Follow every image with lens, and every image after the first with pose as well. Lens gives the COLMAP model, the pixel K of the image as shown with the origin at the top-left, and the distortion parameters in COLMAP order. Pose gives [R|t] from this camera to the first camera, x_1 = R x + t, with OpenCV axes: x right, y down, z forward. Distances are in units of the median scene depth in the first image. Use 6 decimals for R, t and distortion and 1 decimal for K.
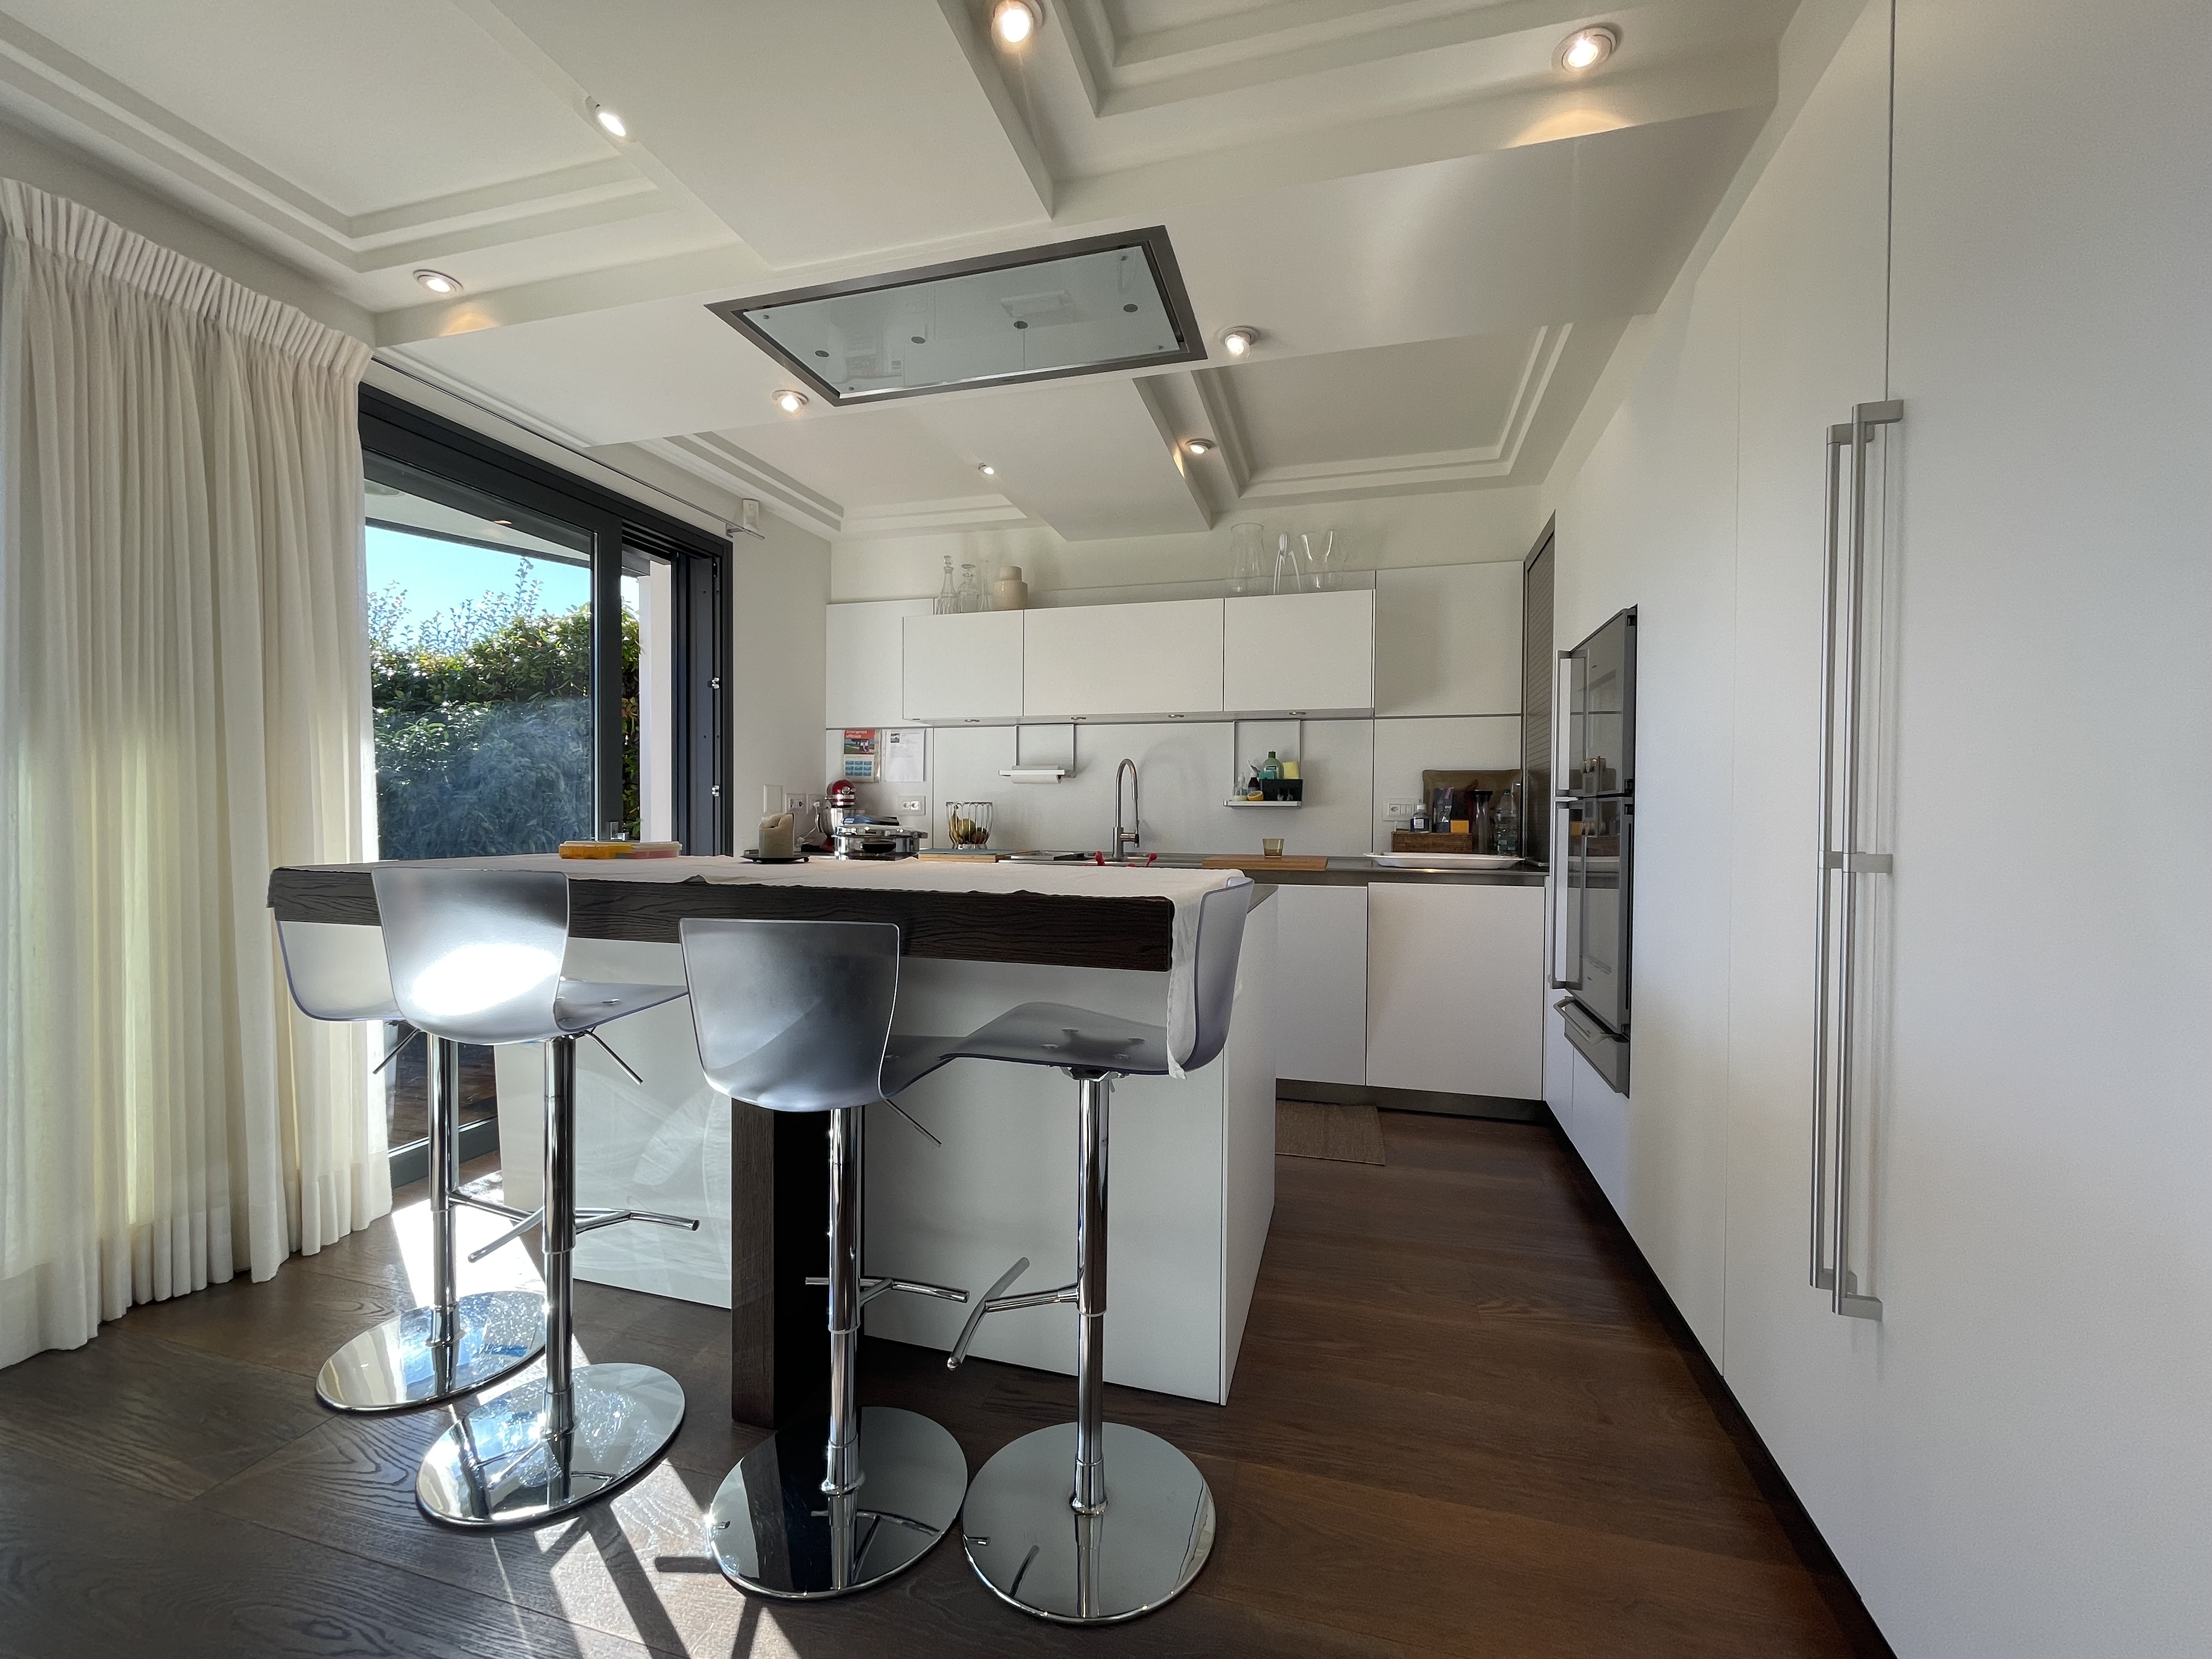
lens RADIAL K [[894.5, 0, 1106.0], [0, 894.5, 829.5], [0, 0, 1]] dist [-0.000228, 0.000008]
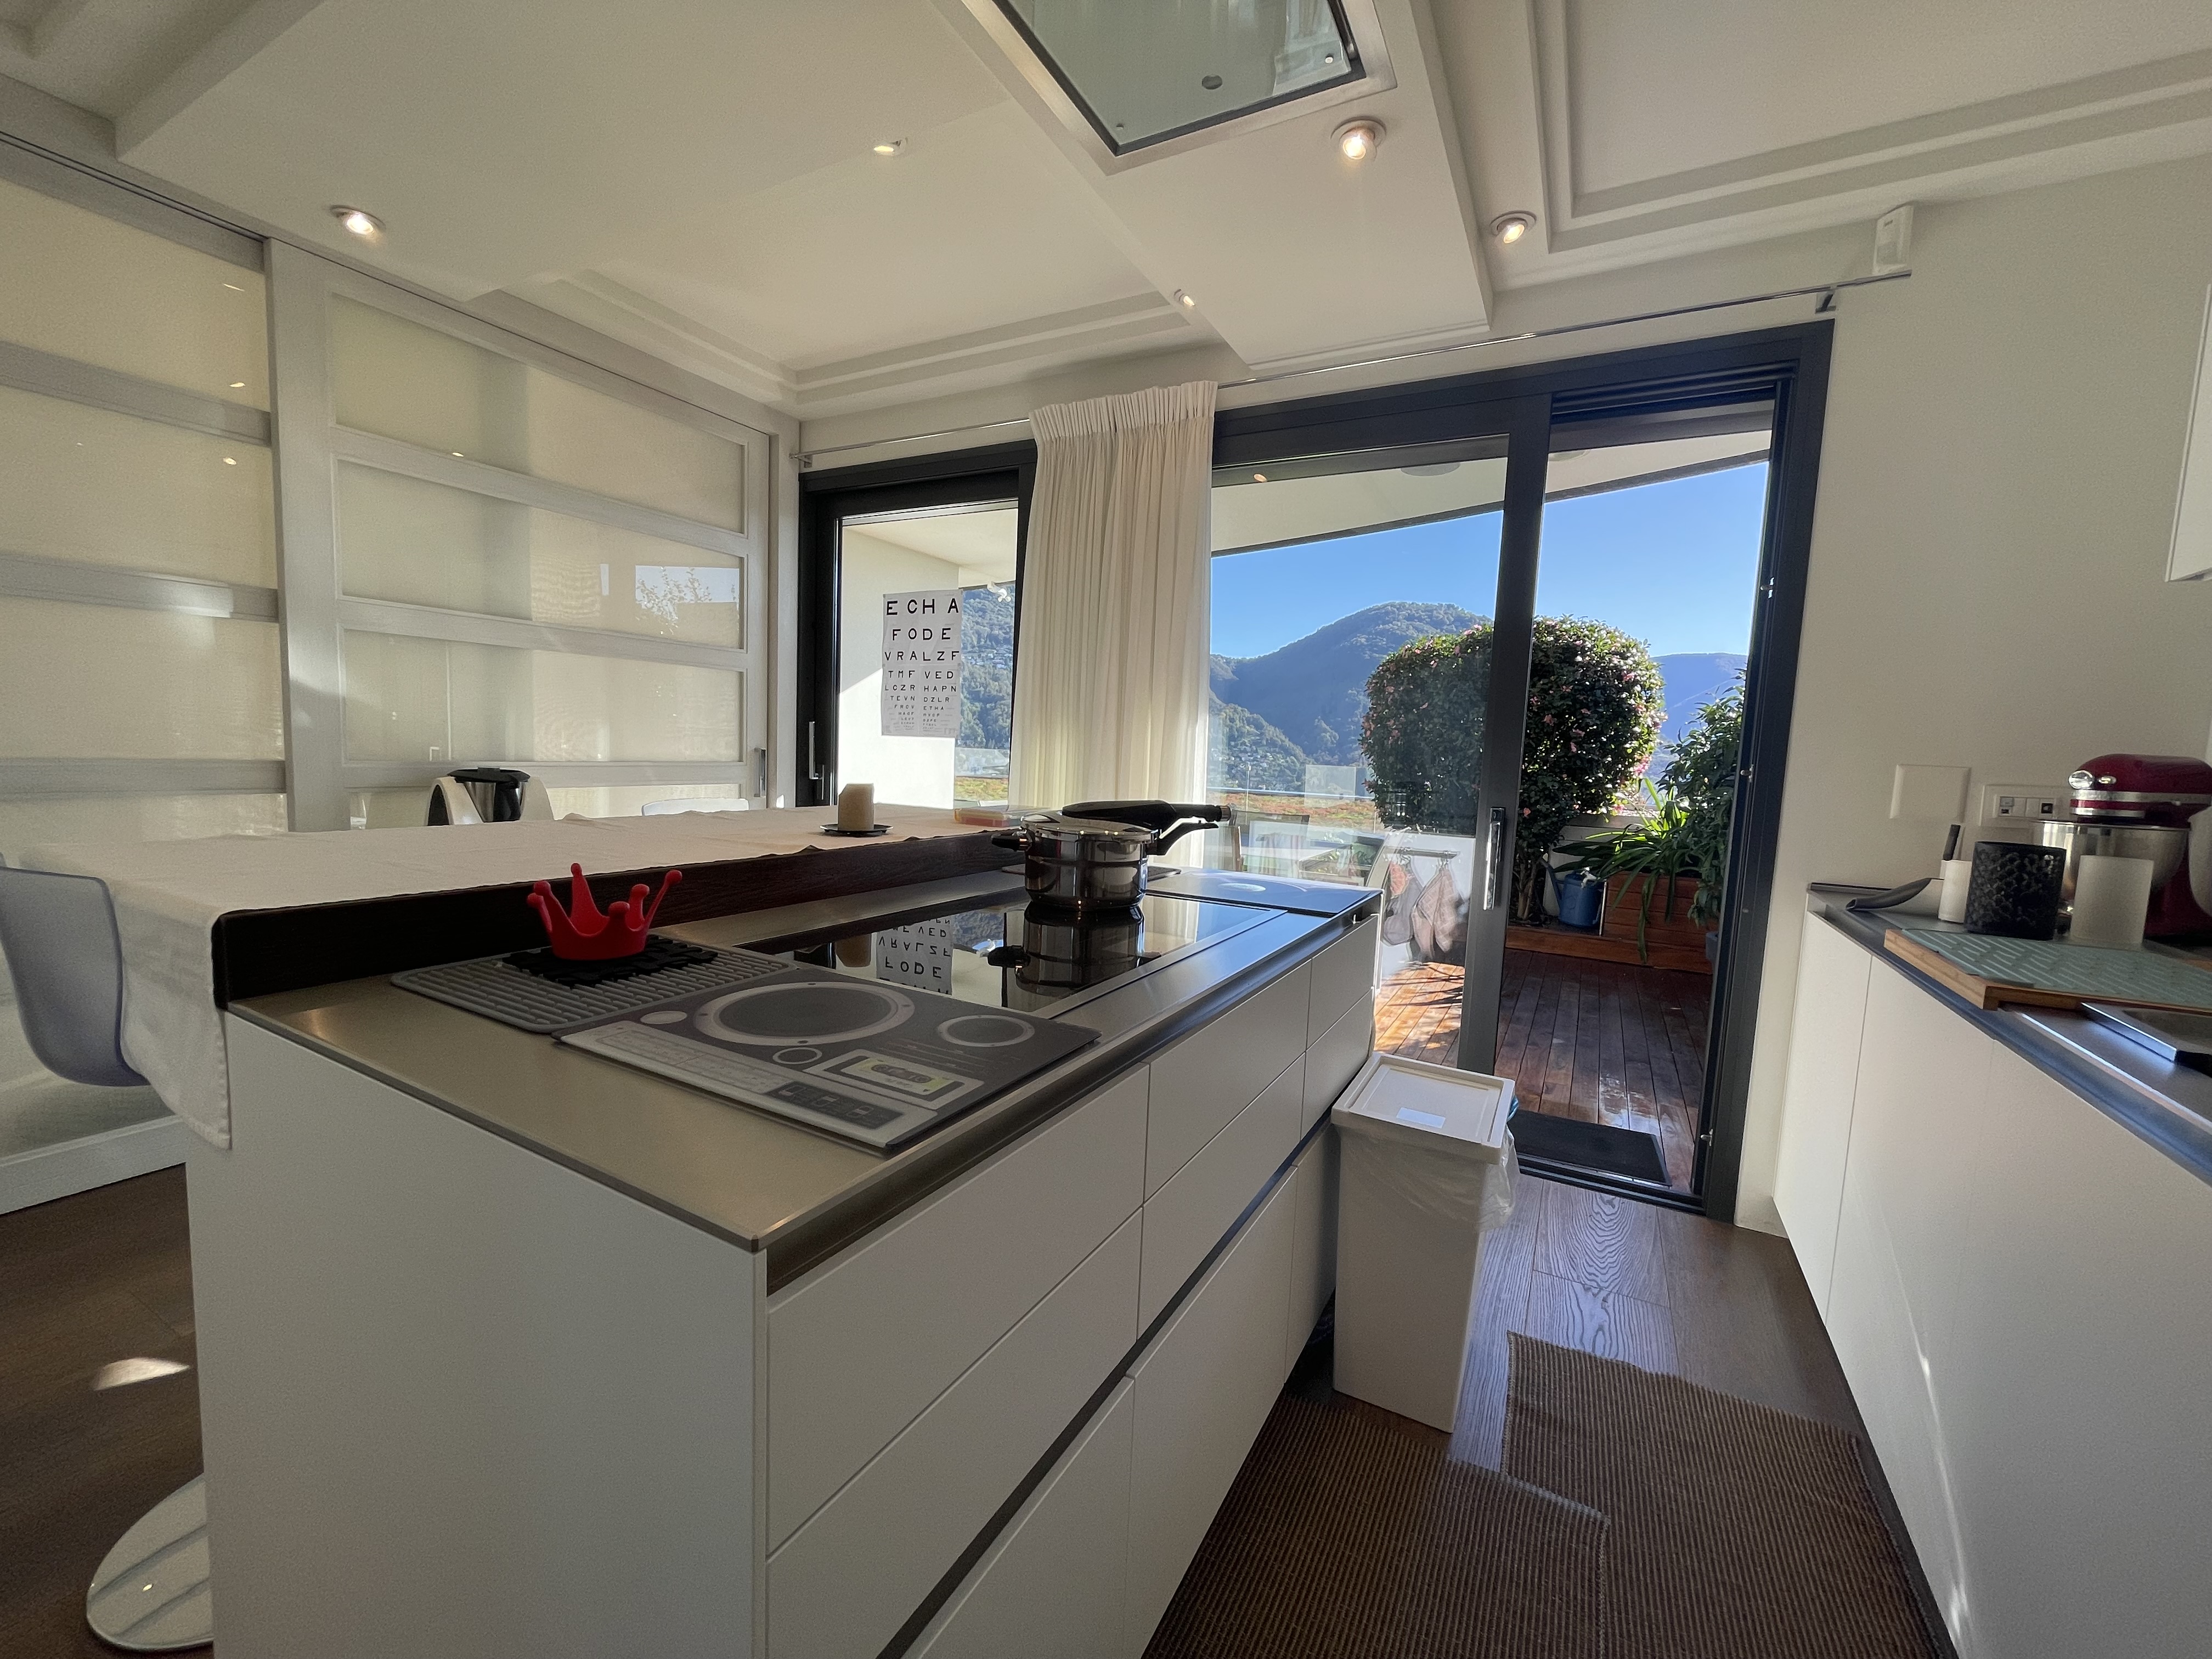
lens RADIAL K [[894.5, 0, 1106.0], [0, 894.5, 829.5], [0, 0, 1]] dist [-0.000228, 0.000008]
pose [[-0.222344, 0.073178, -0.972218, 0.370317], [-0.063937, 0.993938, 0.089435, -0.050706], [0.972870, 0.082046, -0.216317, 1.124533]]
